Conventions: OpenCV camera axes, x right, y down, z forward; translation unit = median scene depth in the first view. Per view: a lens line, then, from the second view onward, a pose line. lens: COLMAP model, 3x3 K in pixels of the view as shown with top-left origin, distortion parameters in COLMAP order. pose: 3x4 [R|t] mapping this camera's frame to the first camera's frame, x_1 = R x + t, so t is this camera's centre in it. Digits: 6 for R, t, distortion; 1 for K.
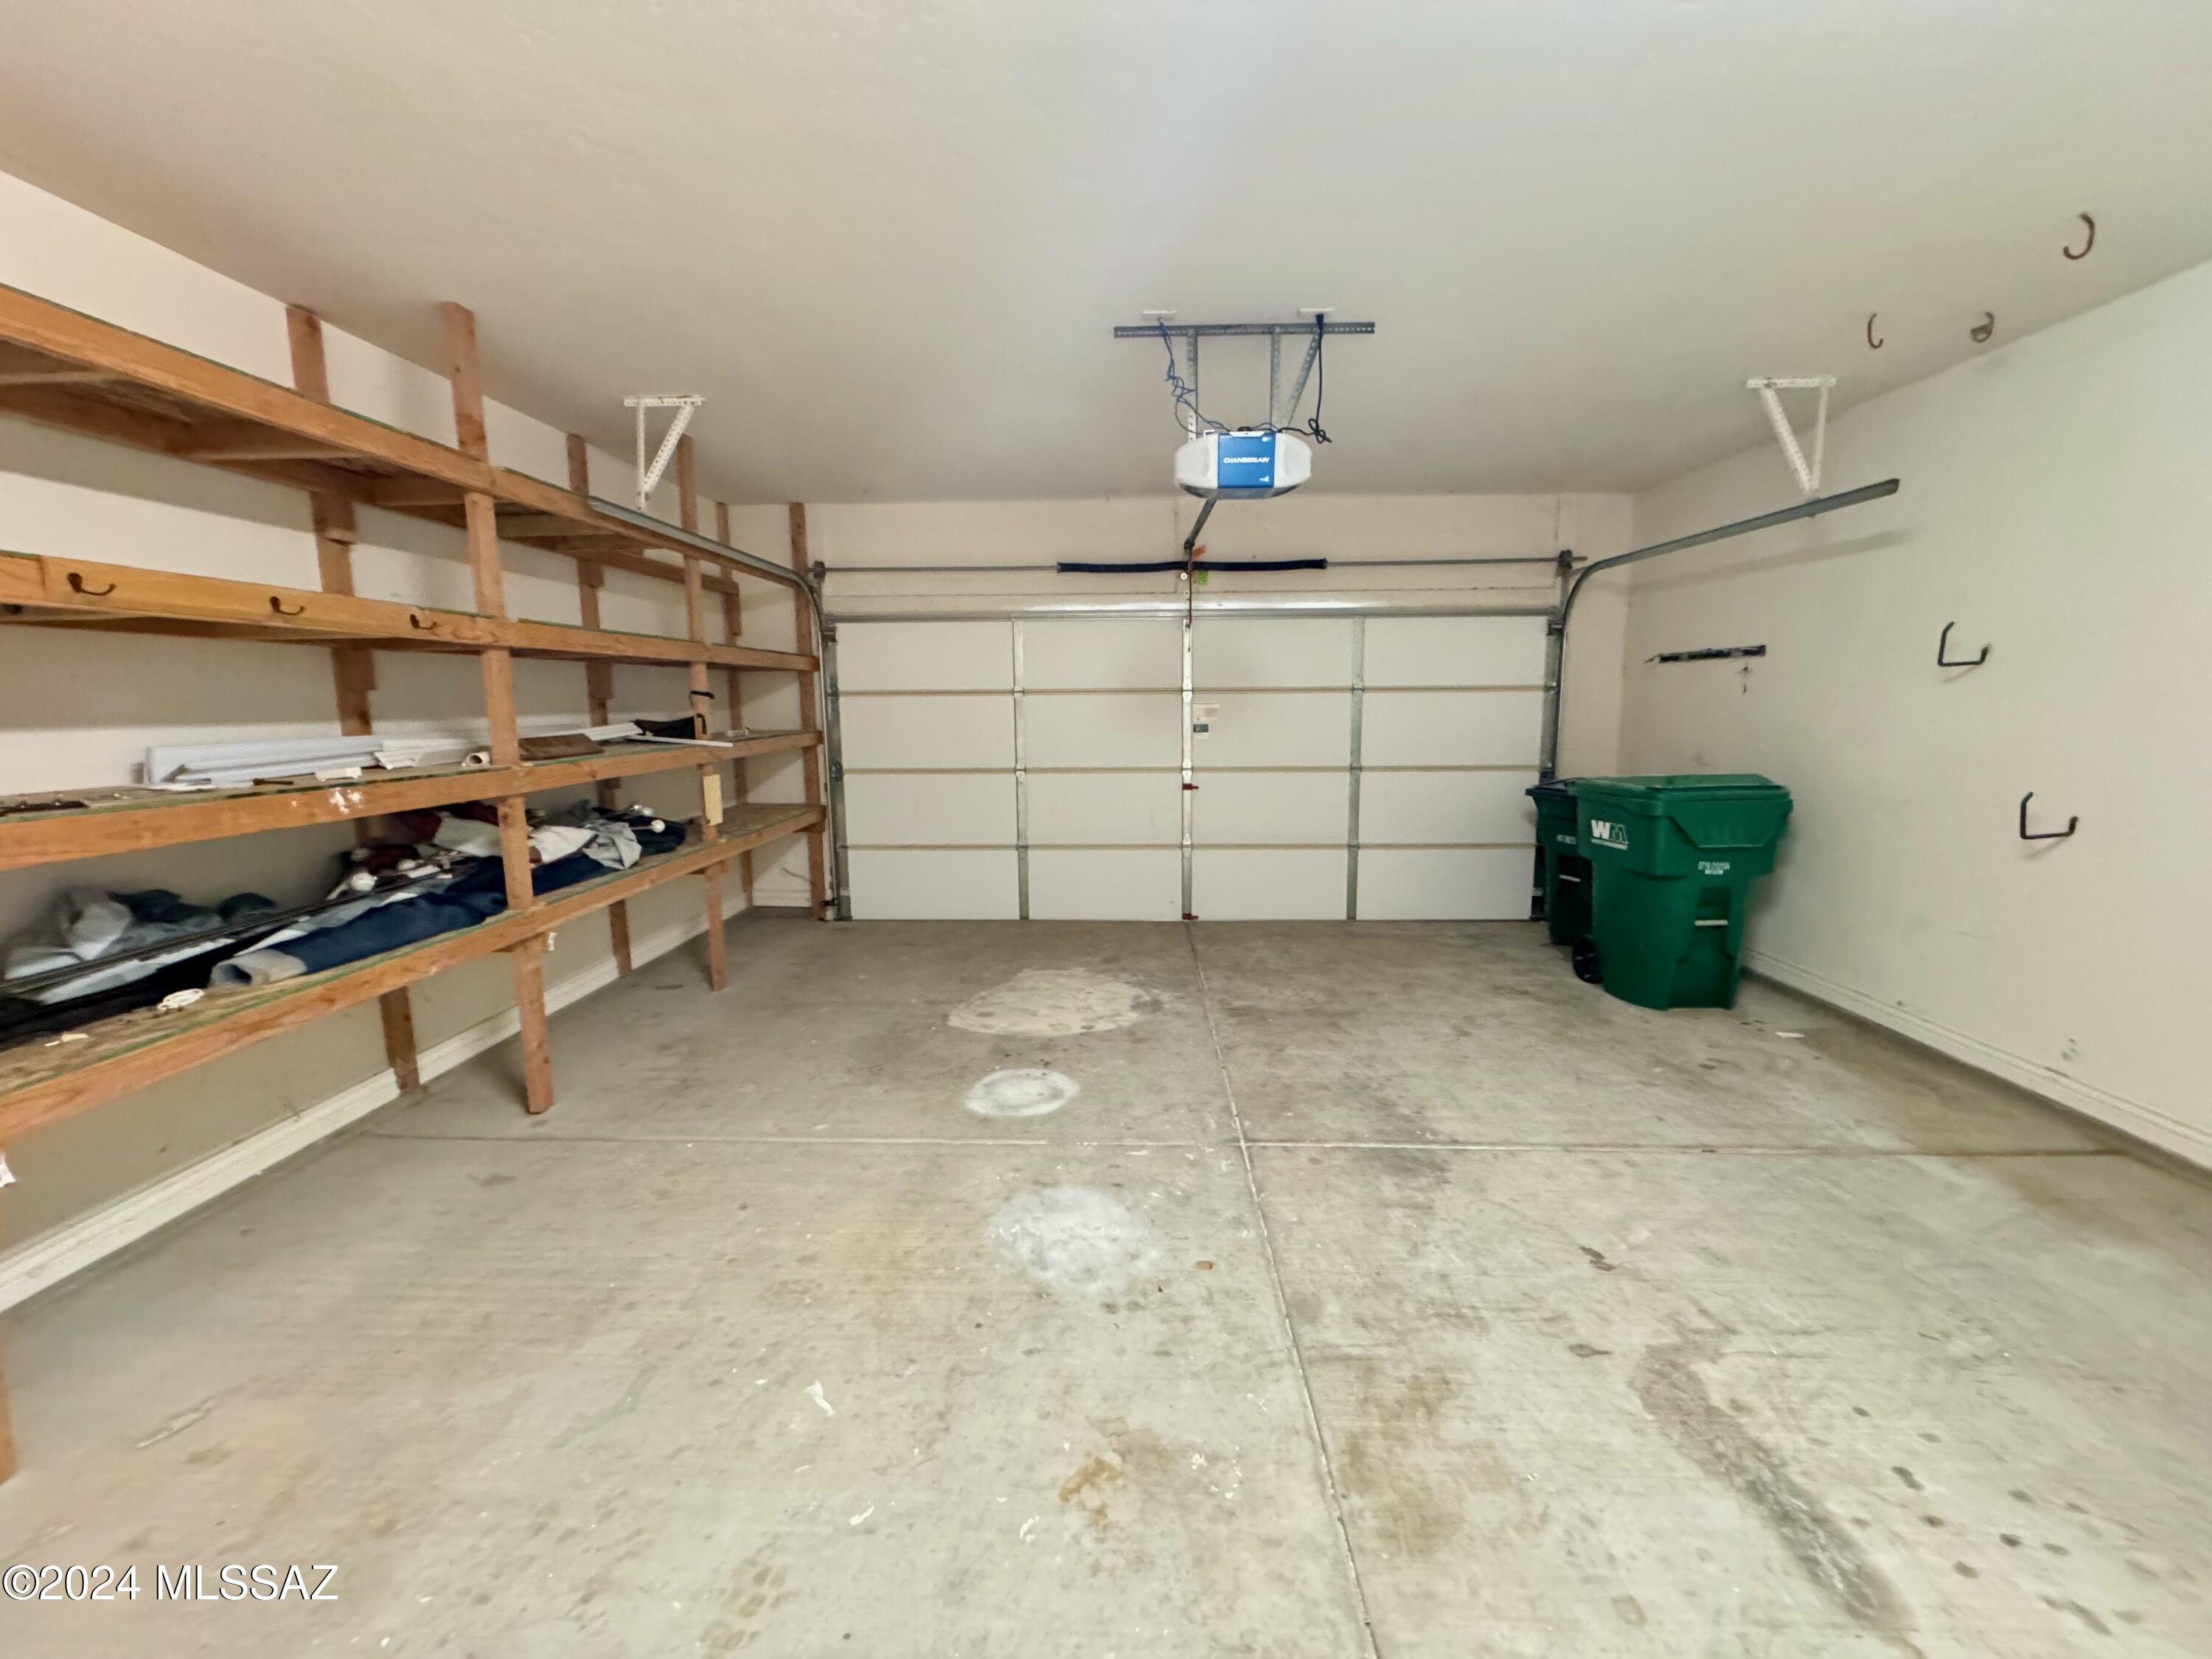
lens RADIAL K [[878.3, 0, 1106.0], [0, 878.3, 829.5], [0, 0, 1]] dist [-0.000536, 0.000167]
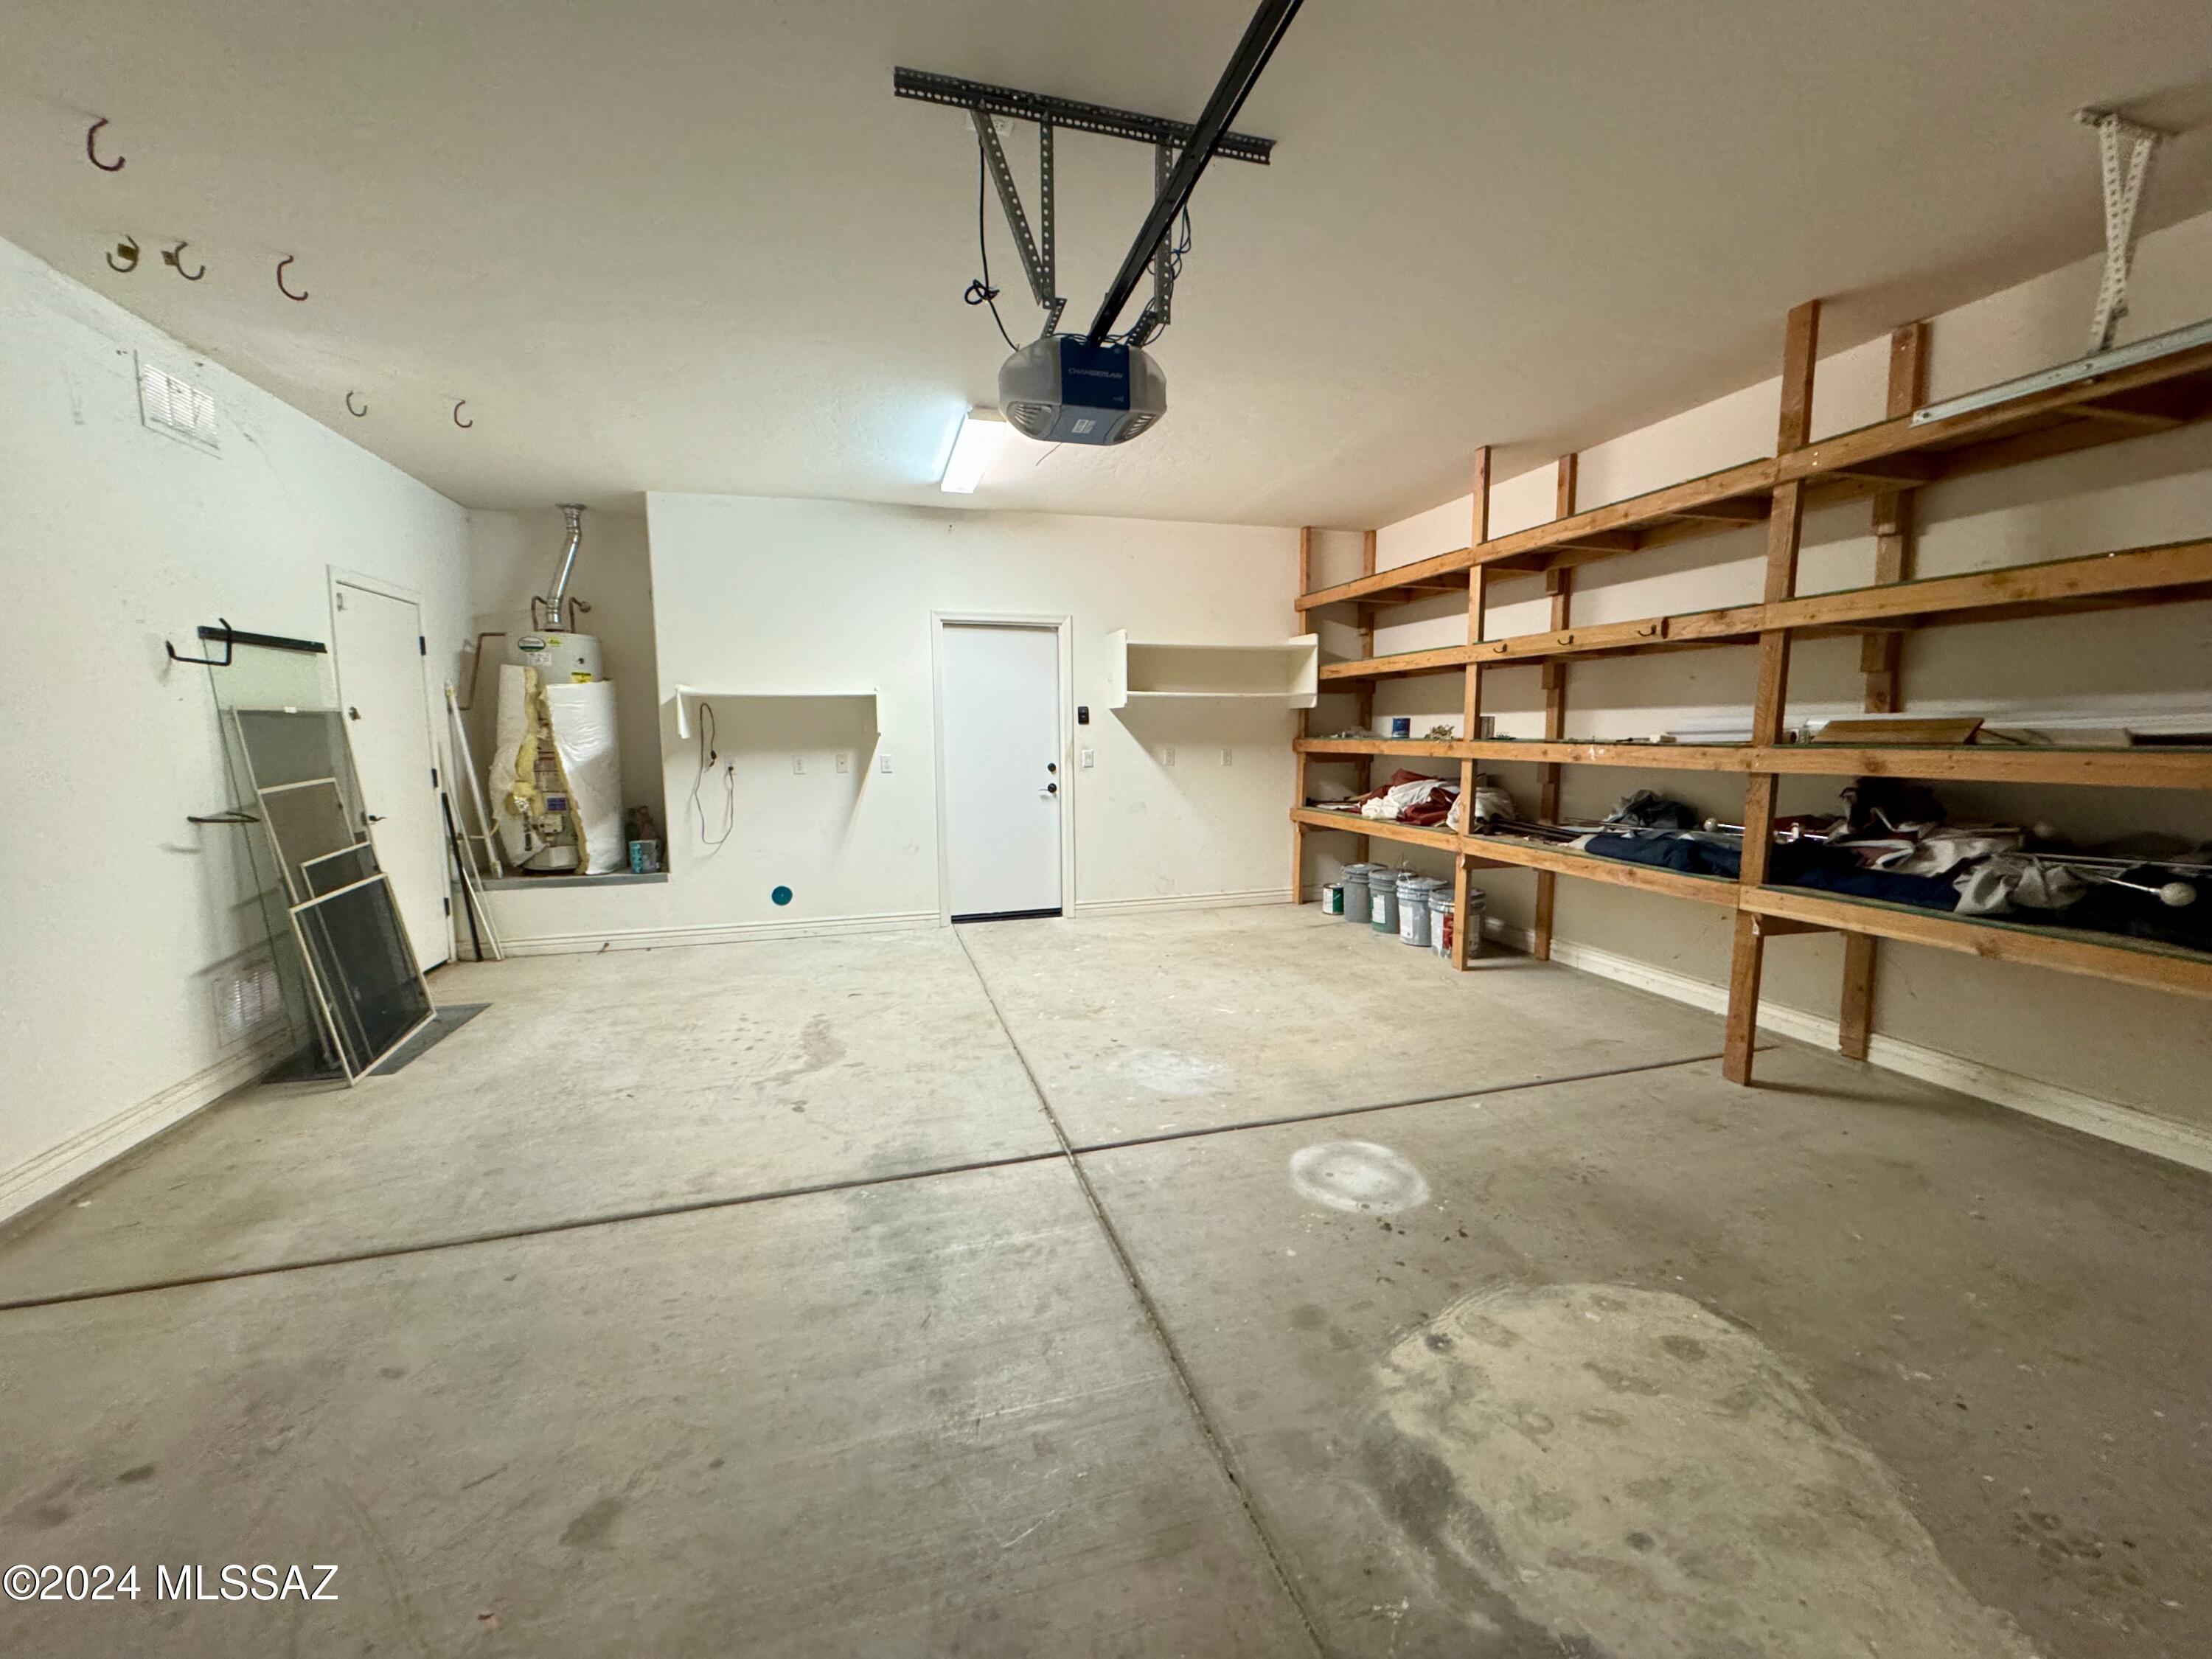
lens RADIAL K [[879.4, 0, 1106.0], [0, 879.4, 829.5], [0, 0, 1]] dist [-0.002554, 0.000084]
pose [[-0.951374, 0.051896, -0.303635, 0.366187], [-0.028474, 0.966671, 0.254435, -0.211600], [0.306719, 0.250708, -0.918188, 1.683516]]
